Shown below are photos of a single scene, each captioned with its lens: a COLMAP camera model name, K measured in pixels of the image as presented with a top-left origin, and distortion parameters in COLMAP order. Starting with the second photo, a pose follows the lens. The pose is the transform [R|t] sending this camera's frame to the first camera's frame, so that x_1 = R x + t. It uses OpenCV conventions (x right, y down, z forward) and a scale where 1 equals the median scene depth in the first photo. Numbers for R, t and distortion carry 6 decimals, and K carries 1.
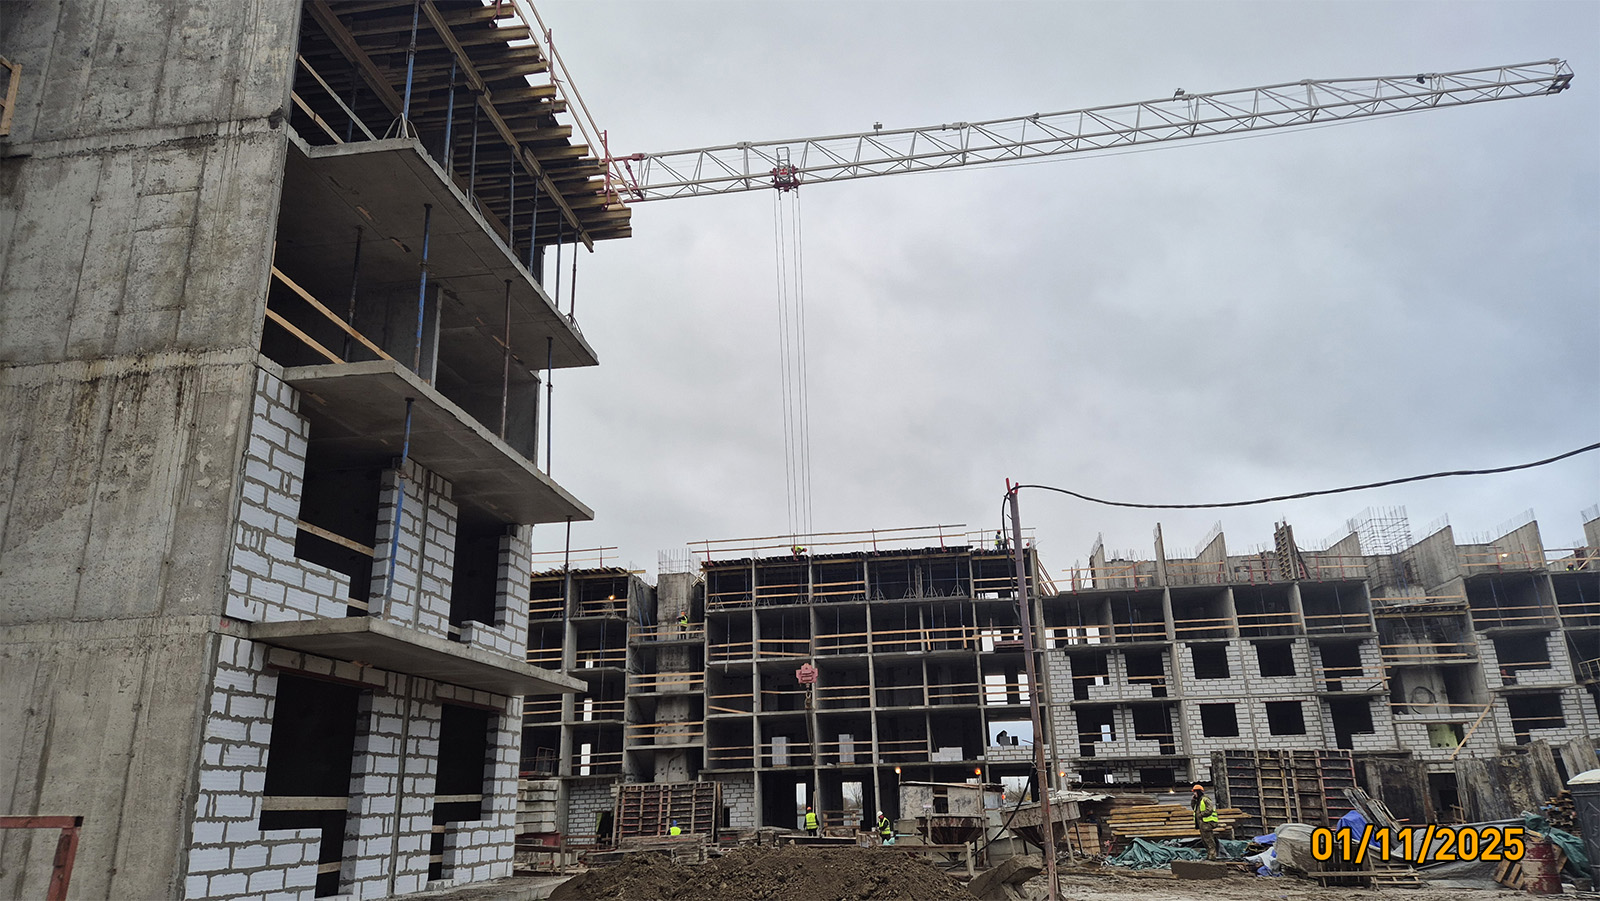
lens RADIAL K [[1084.1, 0, 795.2], [0, 1084.1, 451.1], [0, 0, 1]] dist [0.095868, -0.083917]
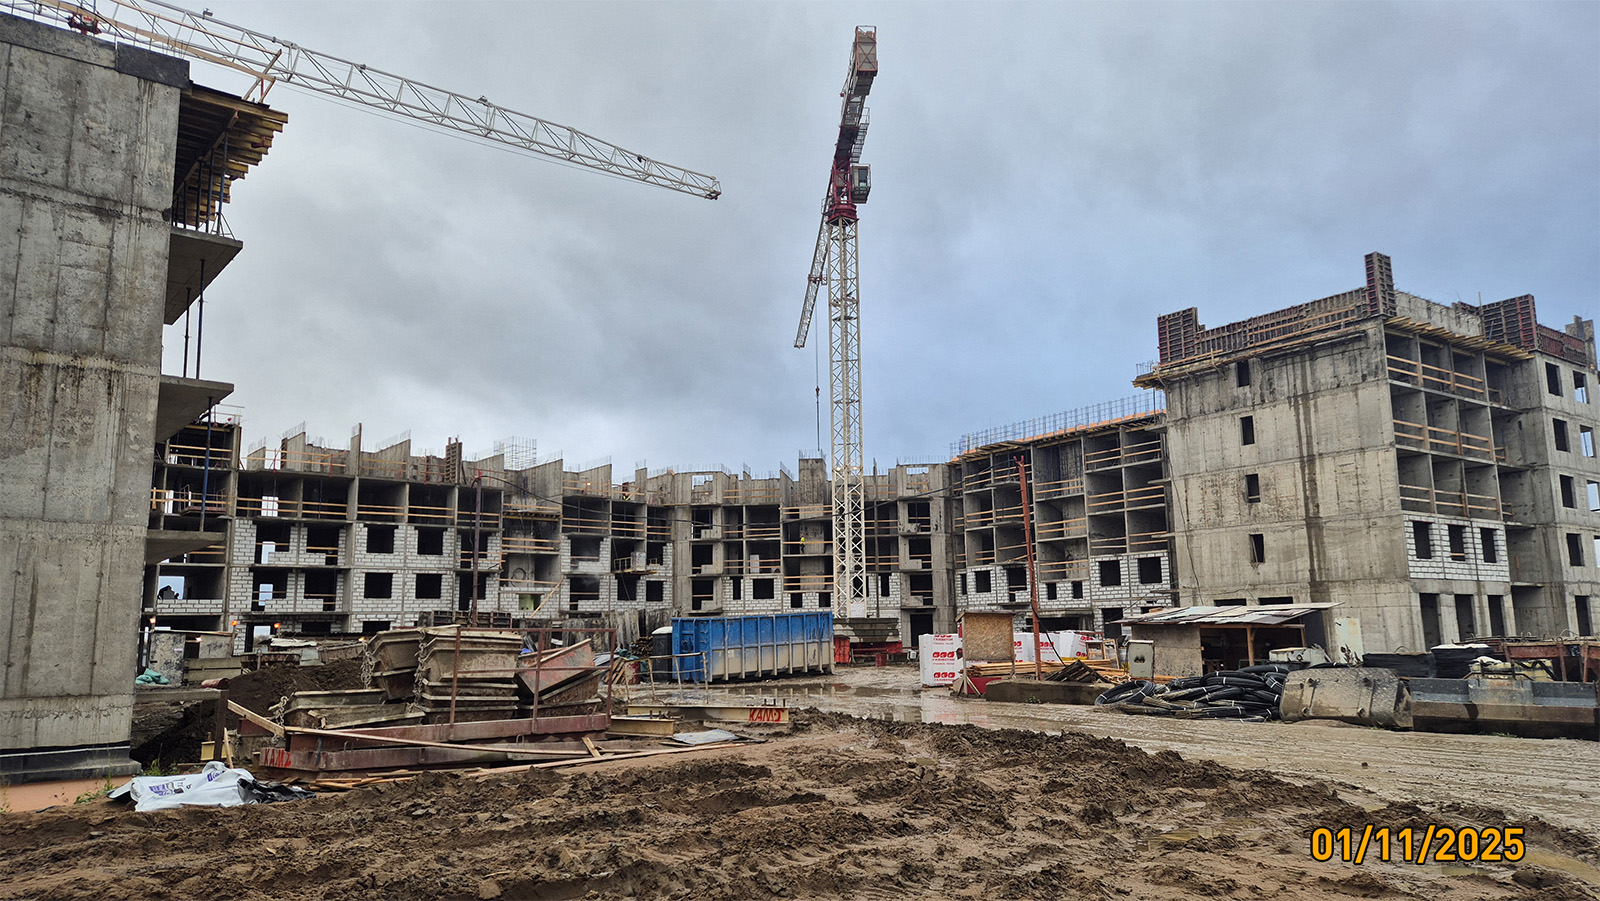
lens RADIAL K [[1084.1, 0, 825.8], [0, 1084.1, 473.7], [0, 0, 1]] dist [0.095868, -0.083917]
pose [[0.662185, 0.131438, 0.737723, -0.936057], [-0.236868, 0.970732, 0.039663, -0.217273], [-0.710918, -0.201007, 0.673937, -0.789970]]
